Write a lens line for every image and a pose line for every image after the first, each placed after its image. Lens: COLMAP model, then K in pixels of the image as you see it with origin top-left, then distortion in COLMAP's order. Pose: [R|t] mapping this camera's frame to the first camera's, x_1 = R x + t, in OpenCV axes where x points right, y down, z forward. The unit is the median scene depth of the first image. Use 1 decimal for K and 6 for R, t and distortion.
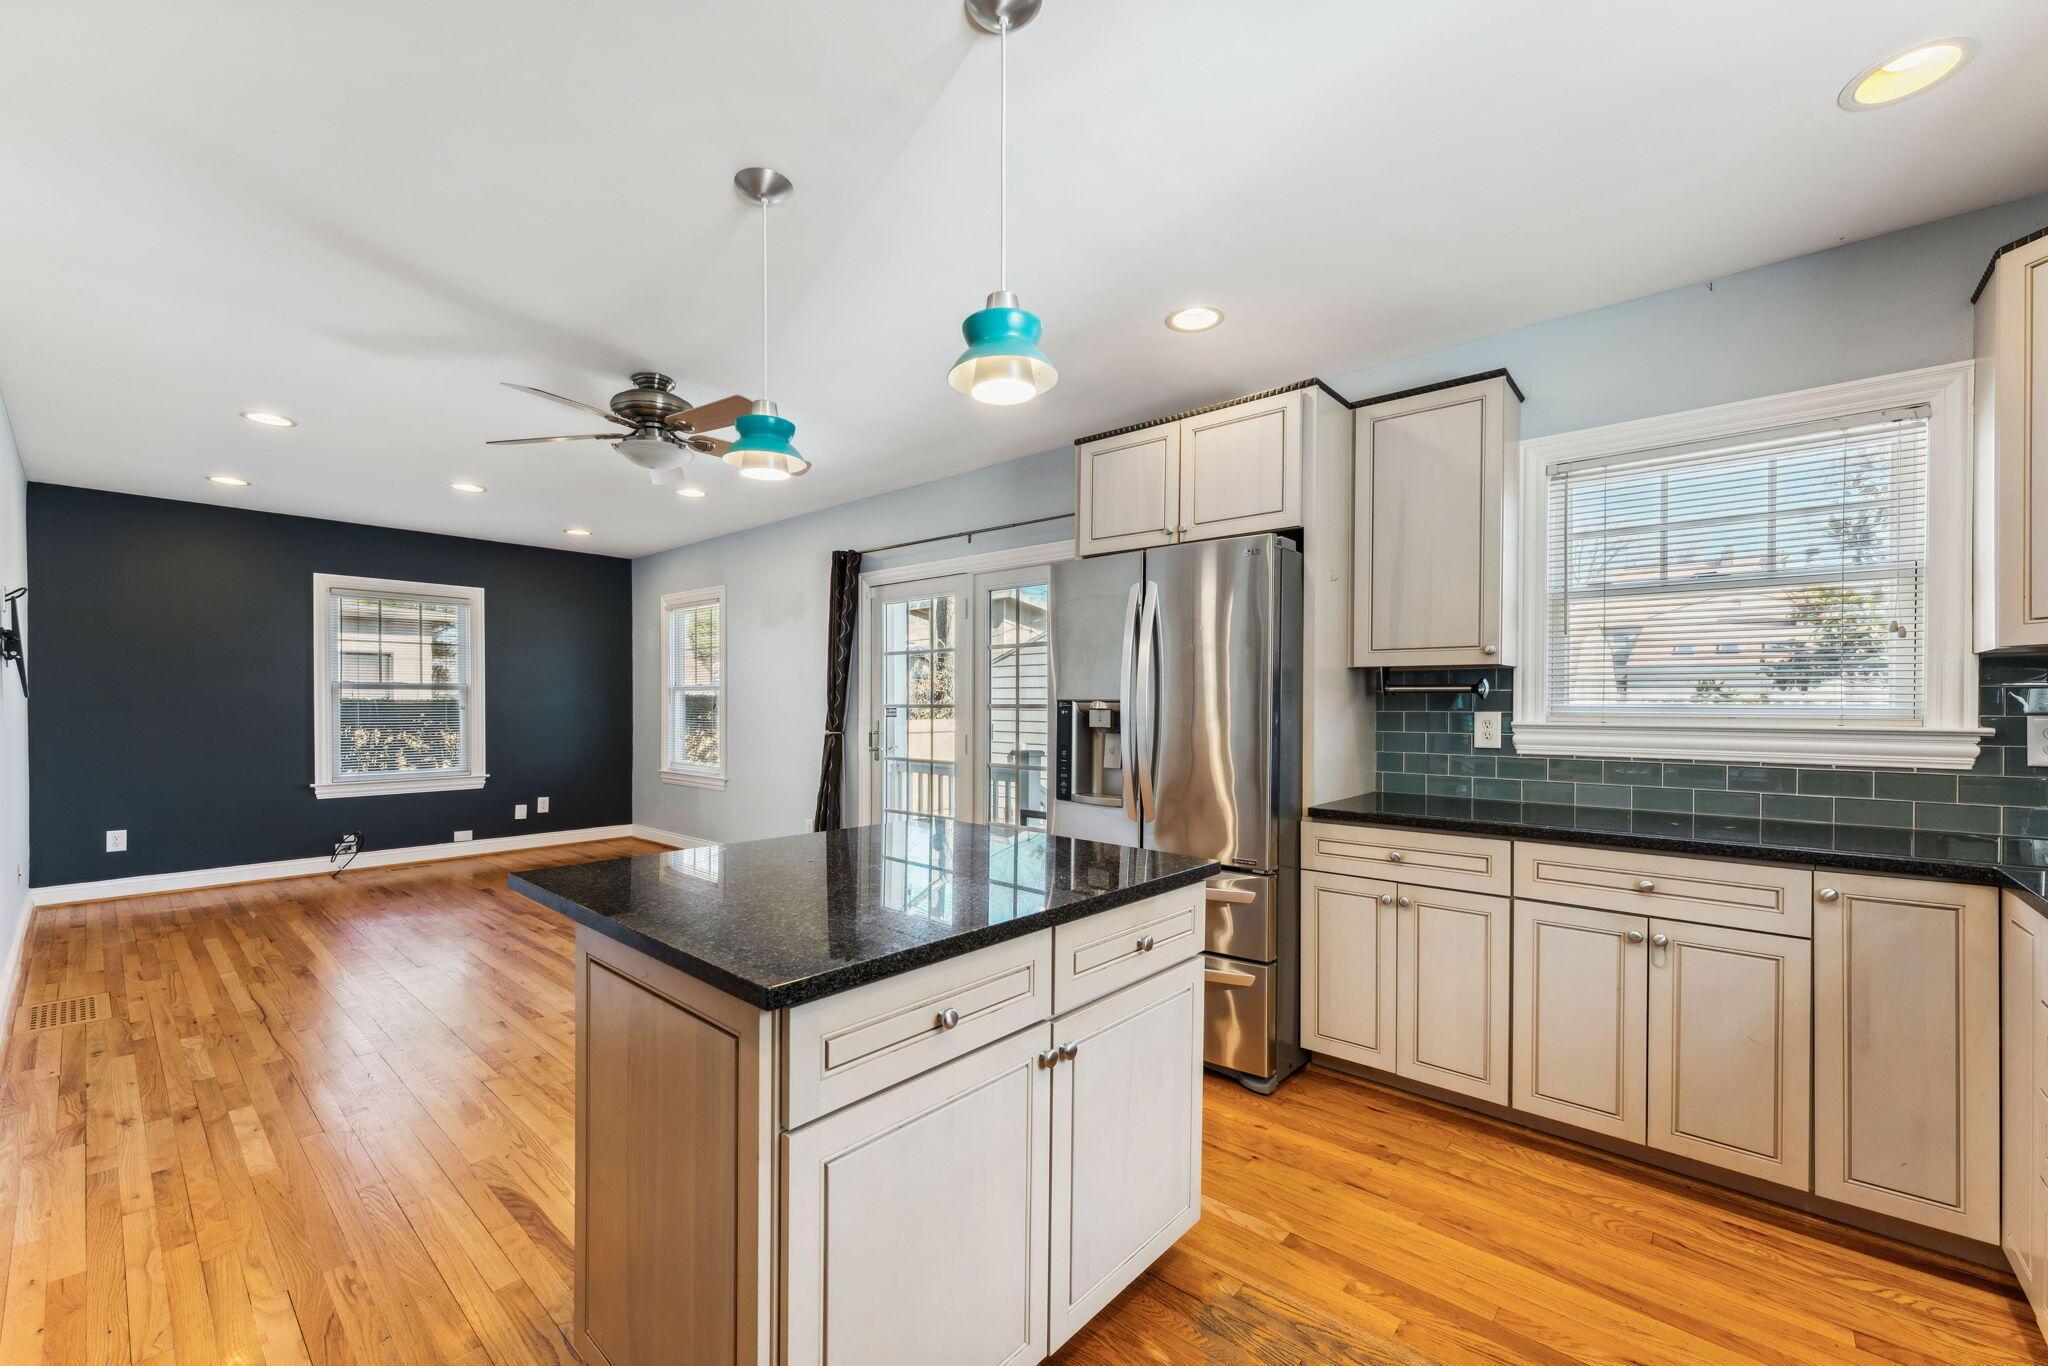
lens RADIAL K [[825.1, 0, 1007.9], [0, 825.1, 705.8], [0, 0, 1]] dist [0.001574, -0.000730]
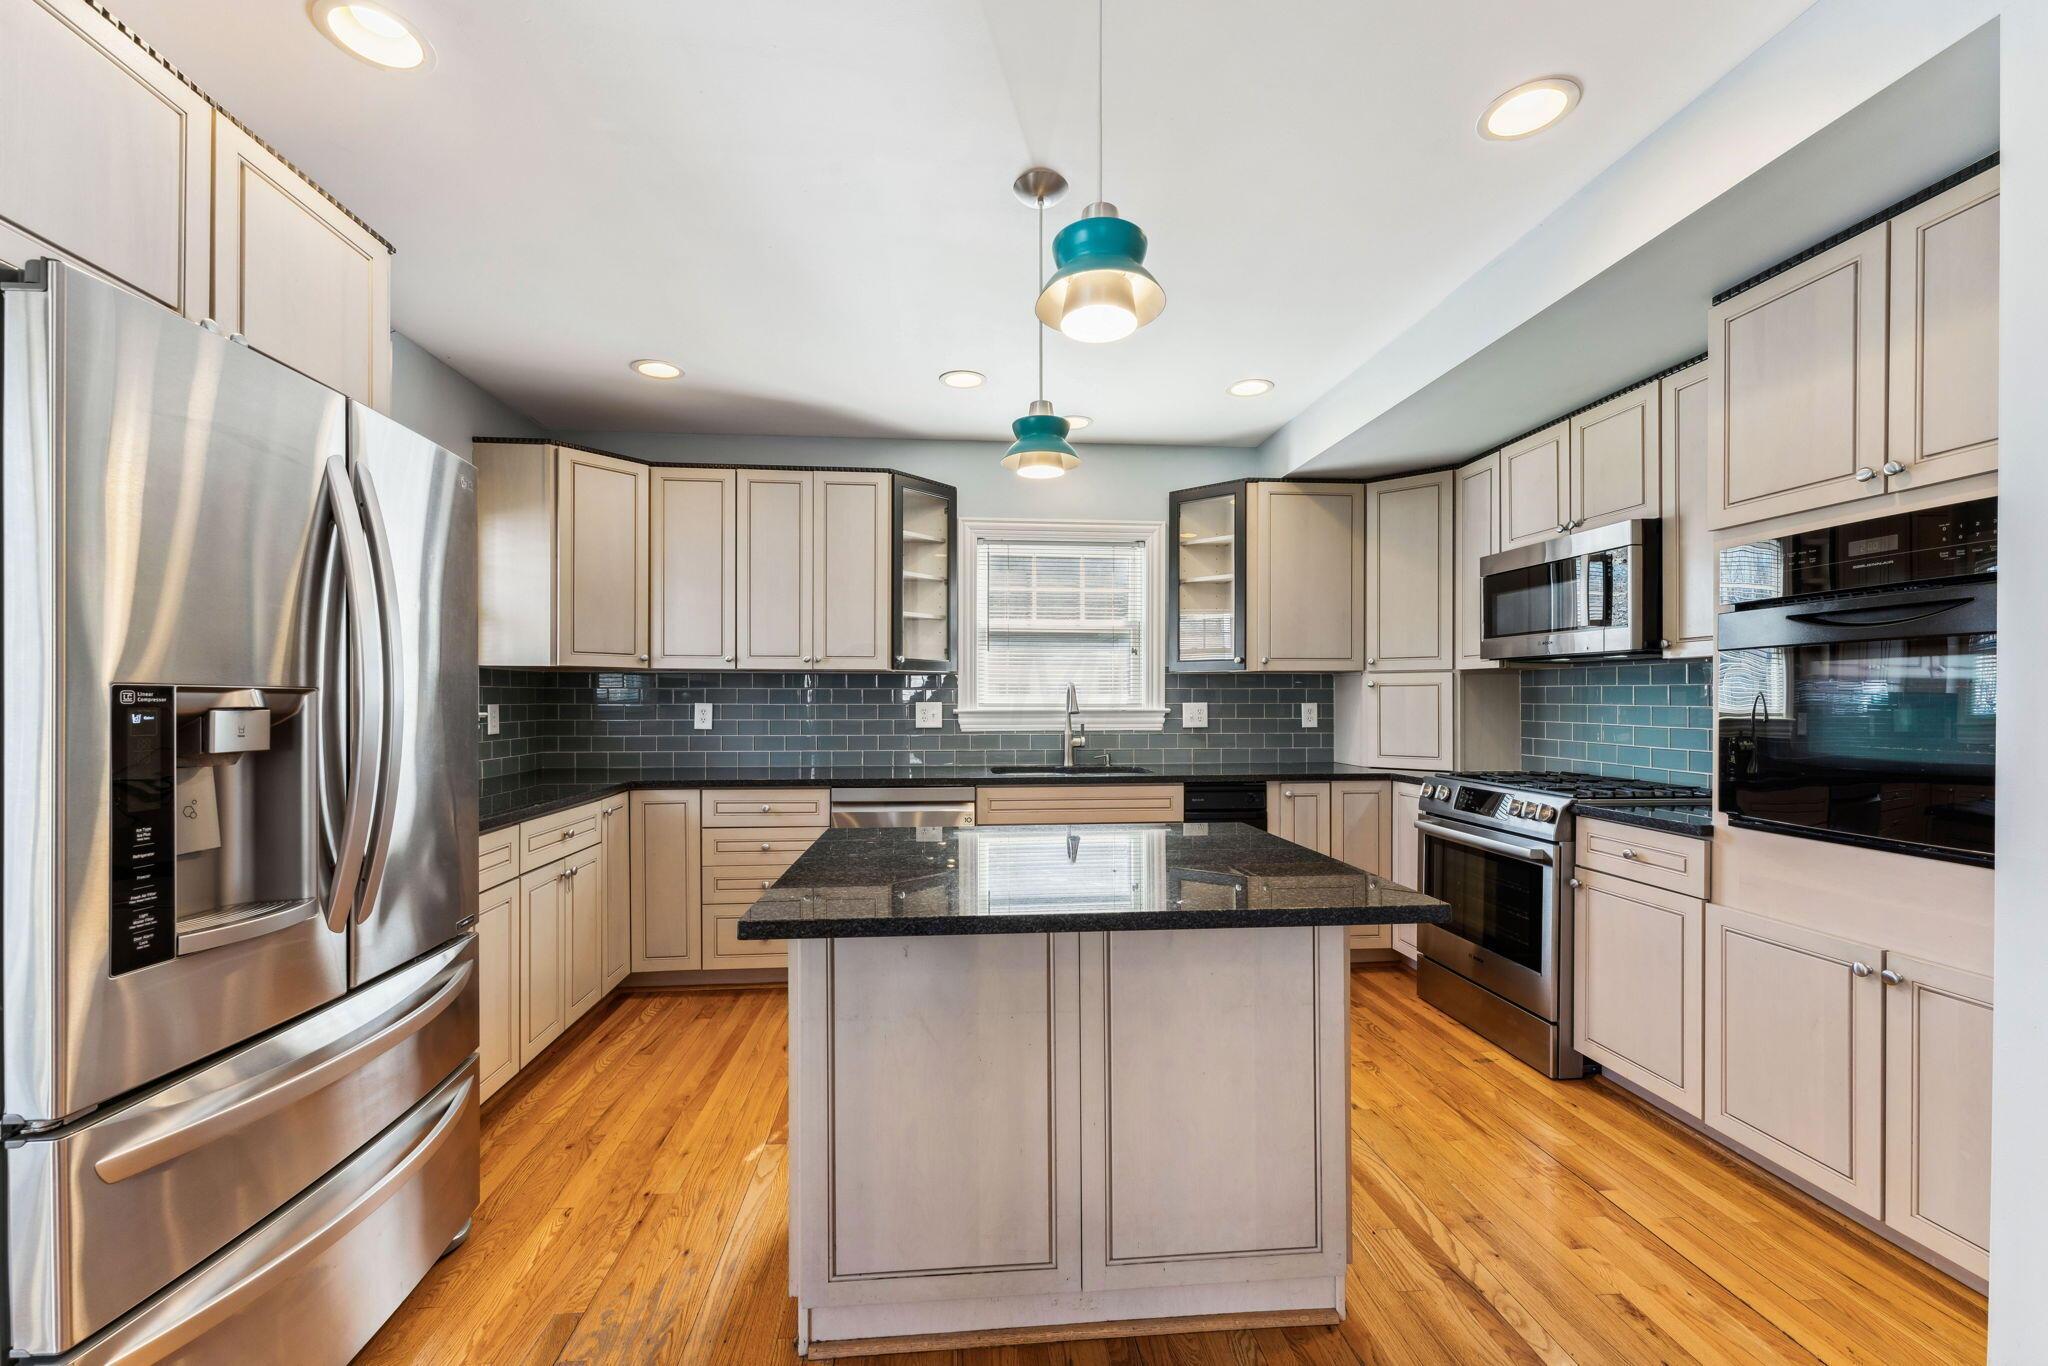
lens RADIAL K [[825.1, 0, 1018.1], [0, 825.1, 696.7], [0, 0, 1]] dist [0.001574, -0.000730]
pose [[-0.737436, 0.000795, 0.675416, -0.608778], [0.001306, 0.999999, 0.000249, -0.001926], [-0.675416, 0.001066, -0.737437, 1.371986]]
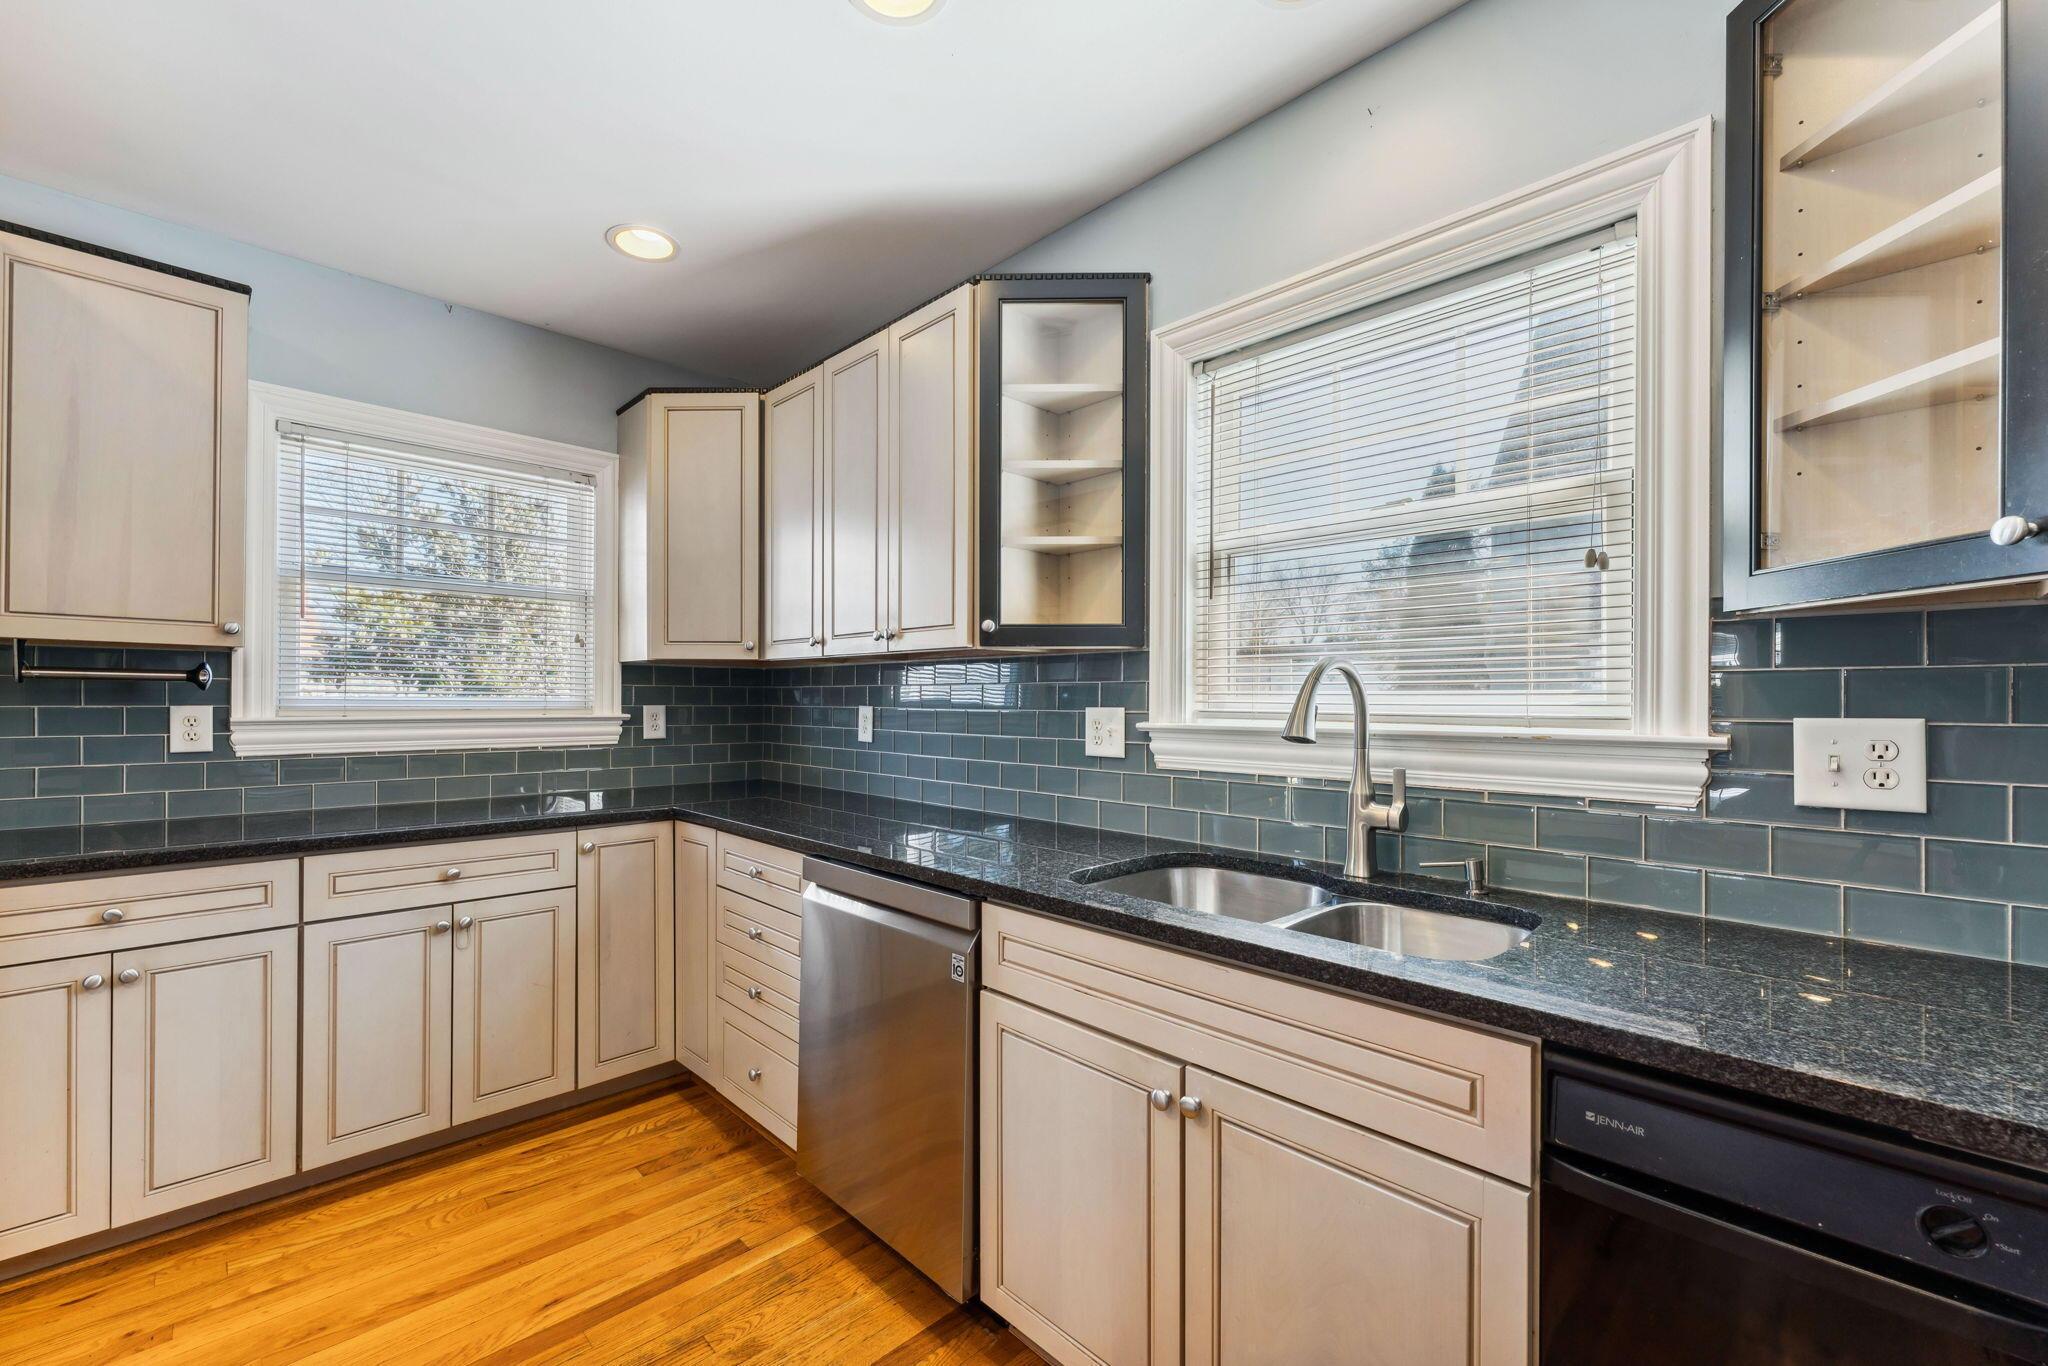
lens RADIAL K [[825.1, 0, 1015.6], [0, 825.1, 699.5], [0, 0, 1]] dist [0.001574, -0.000730]
pose [[0.065305, 0.000496, 0.997865, -0.190103], [-0.000463, 1.000000, -0.000467, 0.001472], [-0.997865, -0.000432, 0.065305, 0.215627]]
